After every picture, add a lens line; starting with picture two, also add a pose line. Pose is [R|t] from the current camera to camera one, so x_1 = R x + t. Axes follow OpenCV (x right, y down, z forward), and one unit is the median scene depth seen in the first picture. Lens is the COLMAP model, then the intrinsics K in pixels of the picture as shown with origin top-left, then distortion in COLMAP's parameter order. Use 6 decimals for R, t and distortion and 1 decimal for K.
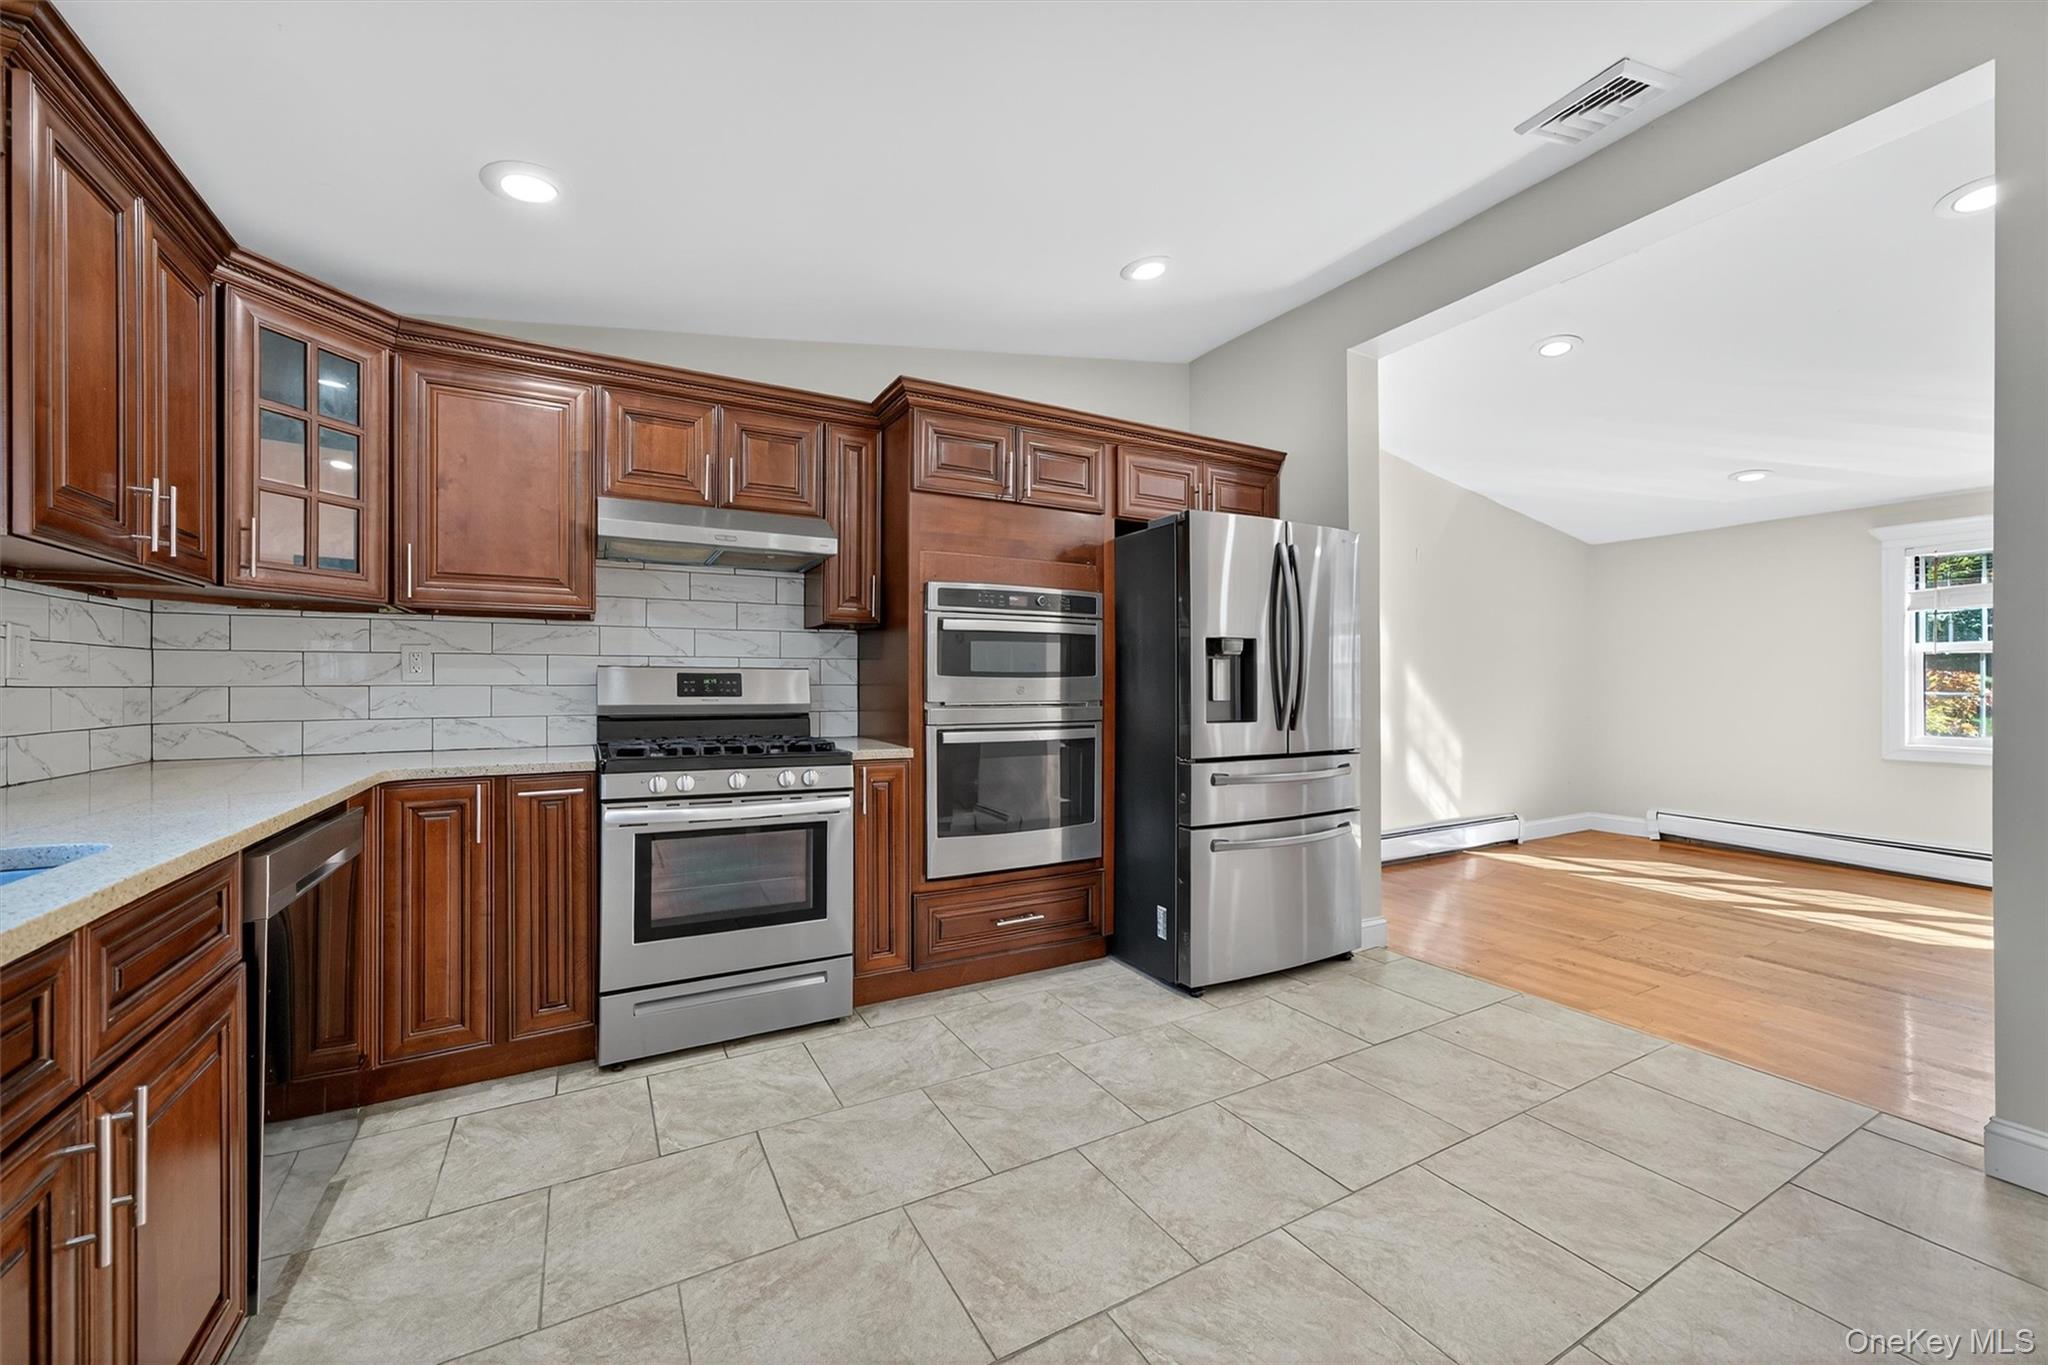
lens RADIAL K [[784.9, 0, 1024.0], [0, 784.9, 682.5], [0, 0, 1]] dist [0.002188, 0.000328]
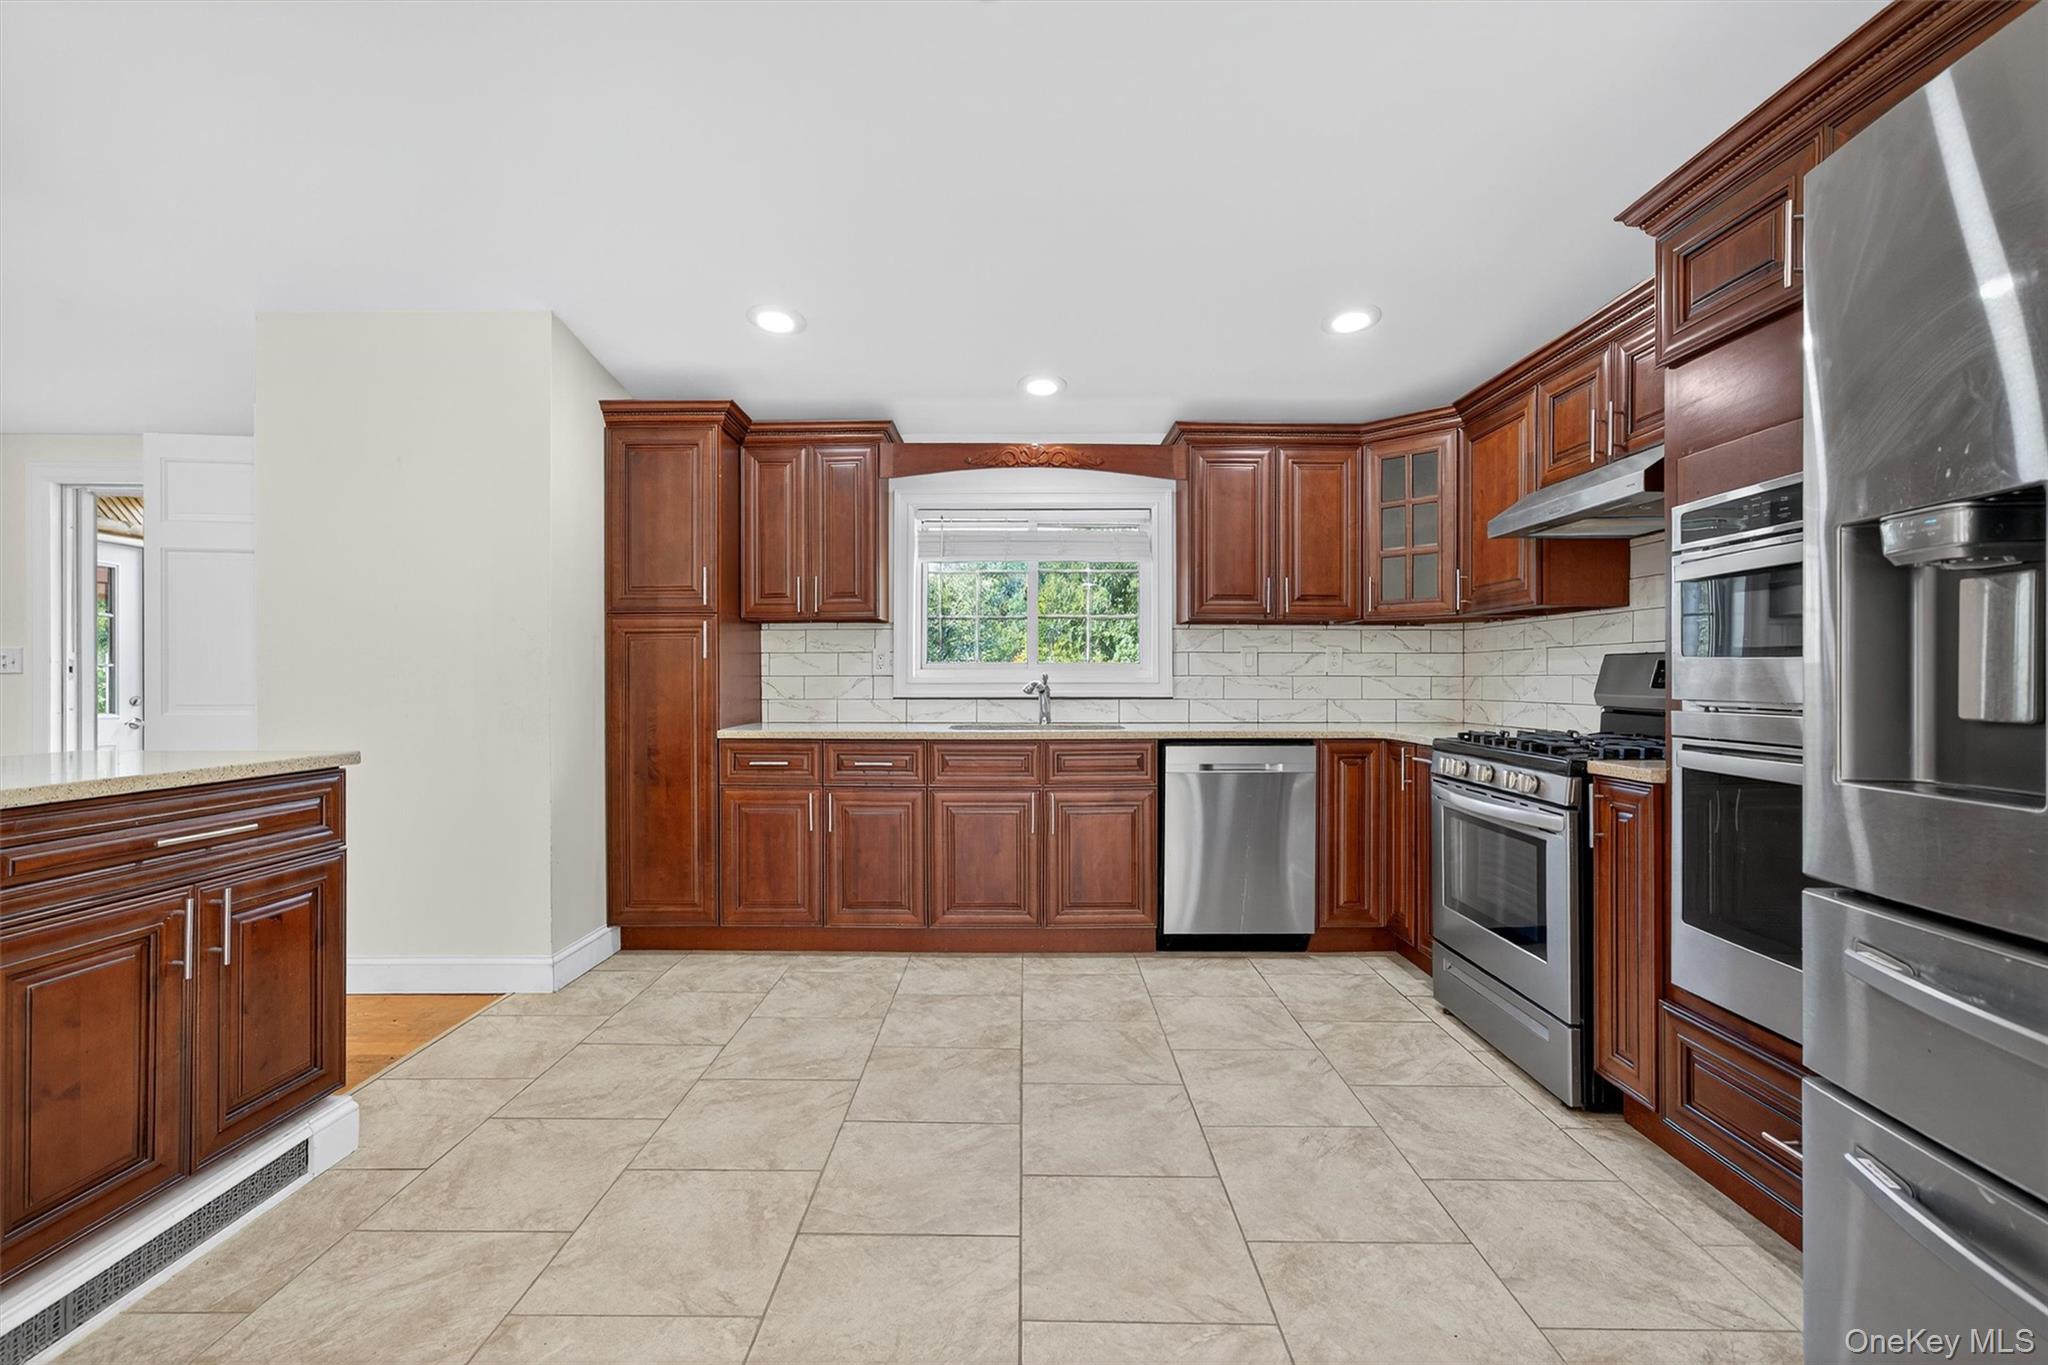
lens RADIAL K [[883.0, 0, 1024.0], [0, 883.0, 682.5], [0, 0, 1]] dist [0.001084, 0.000243]
pose [[-0.490418, 0.005710, -0.871469, 0.797839], [0.006664, 0.999974, 0.002802, 0.005541], [0.871462, -0.004433, -0.490443, 0.970649]]
